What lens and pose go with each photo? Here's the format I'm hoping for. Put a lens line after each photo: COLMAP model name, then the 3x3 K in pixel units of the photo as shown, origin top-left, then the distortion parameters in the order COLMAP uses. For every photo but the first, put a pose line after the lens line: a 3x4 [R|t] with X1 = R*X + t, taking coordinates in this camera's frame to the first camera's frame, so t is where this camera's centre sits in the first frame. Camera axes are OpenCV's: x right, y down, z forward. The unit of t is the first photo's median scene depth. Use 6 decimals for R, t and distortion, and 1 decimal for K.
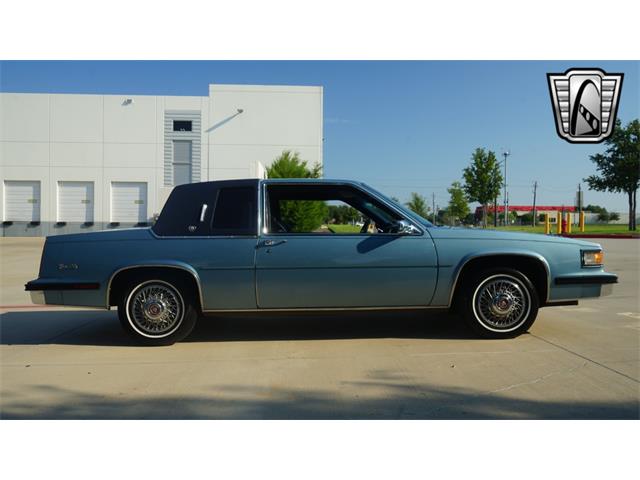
lens RADIAL K [[507.6, 0, 322.5], [0, 507.6, 240.8], [0, 0, 1]] dist [-0.011898, 0.007537]
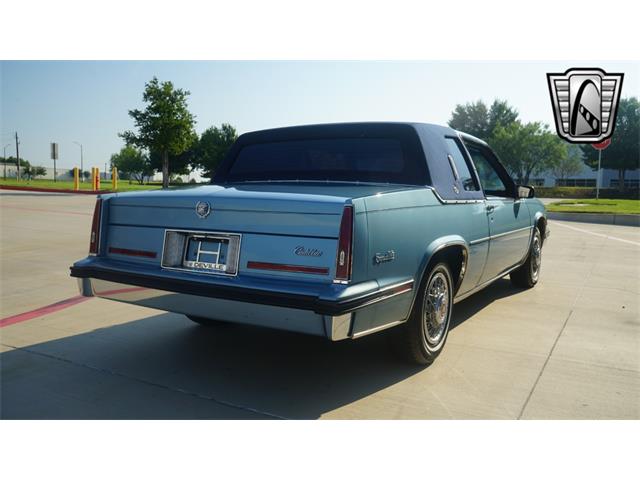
lens RADIAL K [[544.8, 0, 320.0], [0, 544.8, 240.0], [0, 0, 1]] dist [0.003680, 0.003501]
pose [[0.530767, -0.056655, 0.845622, -0.194437], [-0.010860, 0.997227, 0.073628, -0.000738], [-0.847448, -0.048263, 0.528680, 0.139154]]
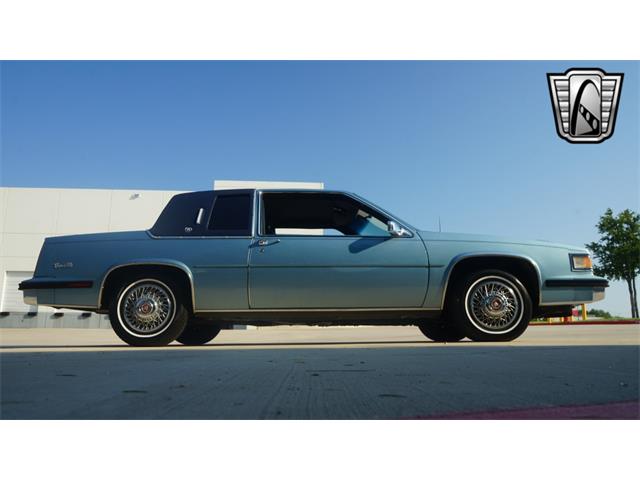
lens RADIAL K [[509.3, 0, 323.4], [0, 509.3, 245.0], [0, 0, 1]] dist [-0.008138, -0.000576]
pose [[0.999987, 0.005094, -0.000819, 0.003360], [-0.005156, 0.980876, -0.194565, 0.039095], [-0.000188, 0.194566, 0.980889, -0.000788]]
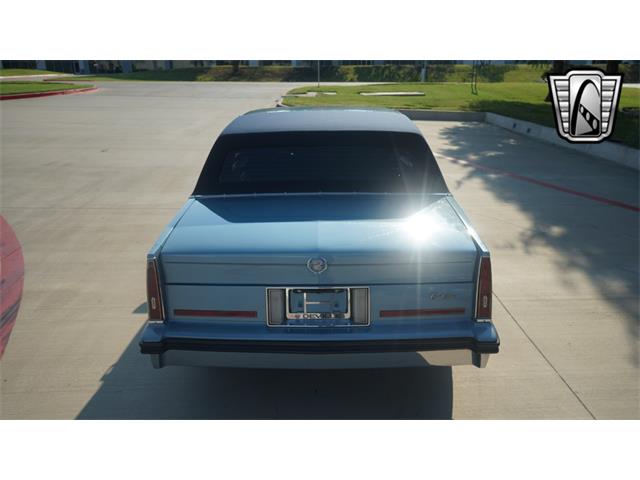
lens RADIAL K [[507.6, 0, 322.5], [0, 507.6, 240.8], [0, 0, 1]] dist [-0.011898, 0.007537]
pose [[0.021952, -0.311214, 0.950086, -0.208475], [0.020319, 0.950258, 0.310801, -0.036464], [-0.999553, 0.012483, 0.027184, 0.218298]]
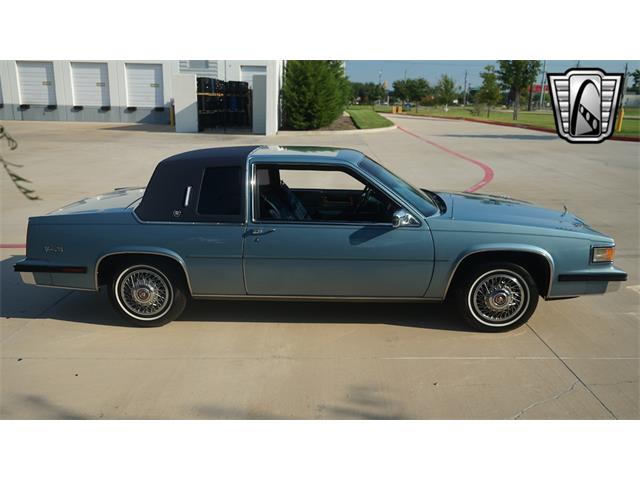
lens RADIAL K [[507.6, 0, 322.5], [0, 507.6, 240.8], [0, 0, 1]] dist [-0.011898, 0.007537]
pose [[0.998712, 0.027685, -0.042508, 0.011025], [-0.016873, 0.971526, 0.236333, -0.038929], [0.047840, -0.235311, 0.970742, 0.014828]]
